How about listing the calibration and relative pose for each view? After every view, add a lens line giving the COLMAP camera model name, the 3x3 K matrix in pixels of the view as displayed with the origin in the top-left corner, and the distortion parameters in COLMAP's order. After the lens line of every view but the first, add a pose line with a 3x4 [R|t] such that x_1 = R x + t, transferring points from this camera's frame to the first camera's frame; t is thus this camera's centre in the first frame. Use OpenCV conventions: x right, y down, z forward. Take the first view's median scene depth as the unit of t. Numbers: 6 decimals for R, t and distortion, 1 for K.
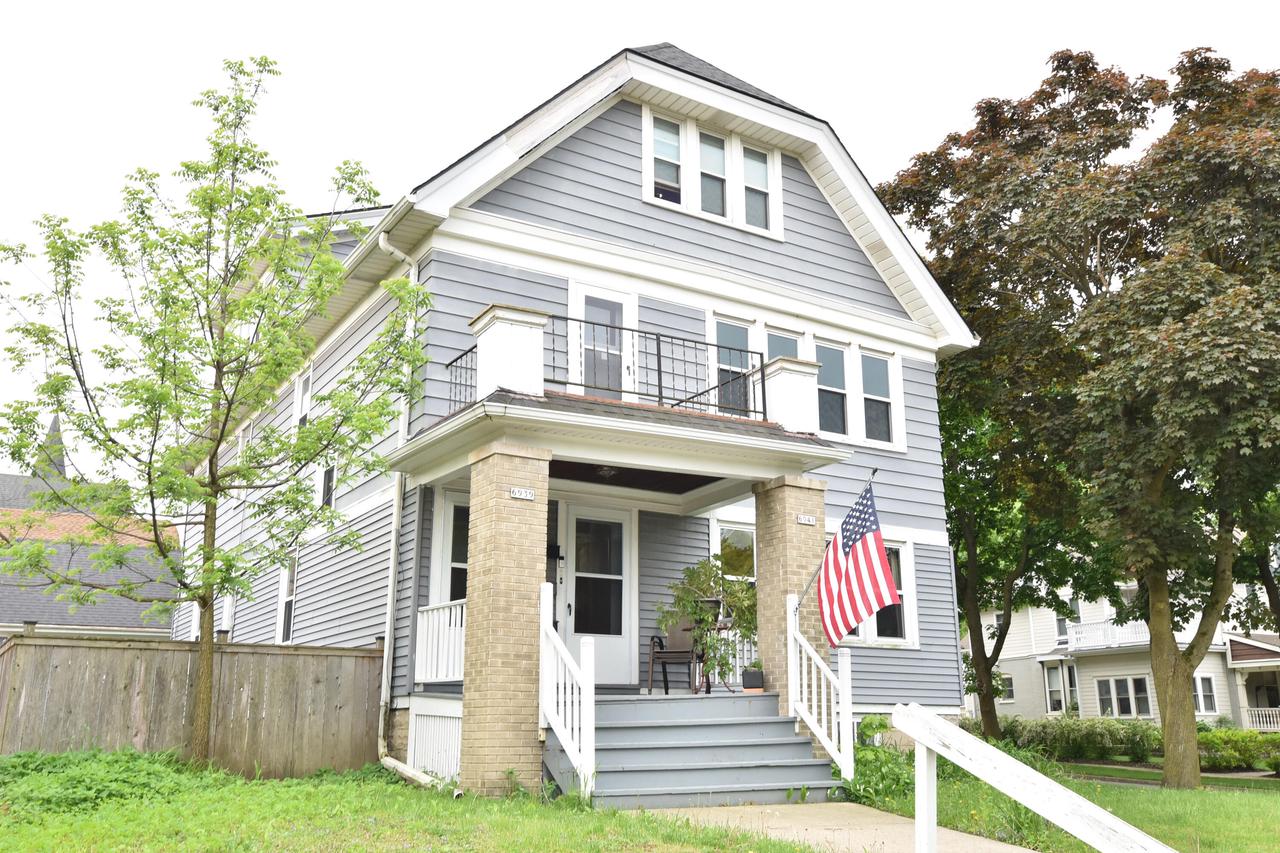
lens RADIAL K [[1164.3, 0, 636.7], [0, 1164.3, 424.4], [0, 0, 1]] dist [0.001076, 0.007962]
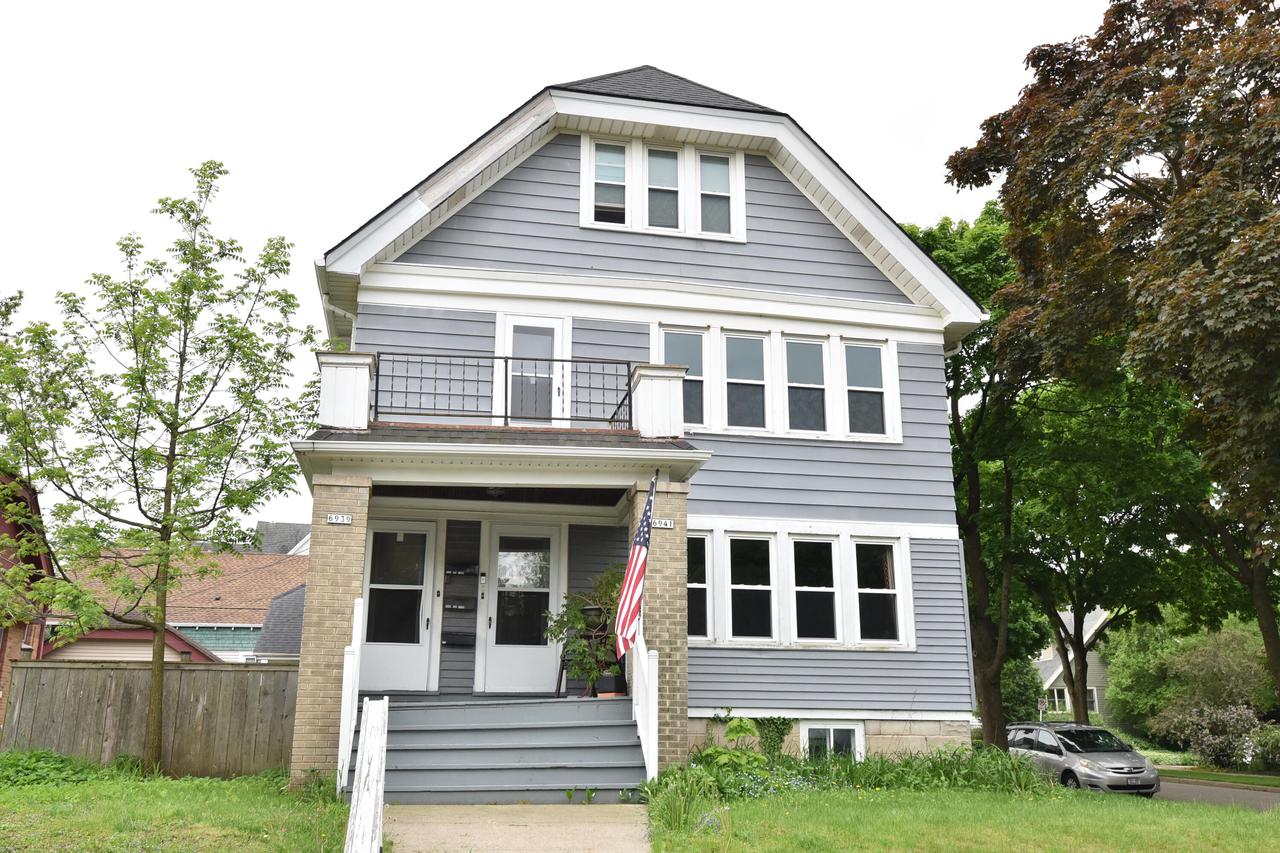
lens RADIAL K [[1164.3, 0, 634.7], [0, 1164.3, 424.0], [0, 0, 1]] dist [0.001076, 0.007962]
pose [[0.932539, -0.097763, -0.347583, 0.386002], [0.091359, 0.995209, -0.034808, 0.023425], [0.349321, 0.000705, 0.937003, 0.041920]]
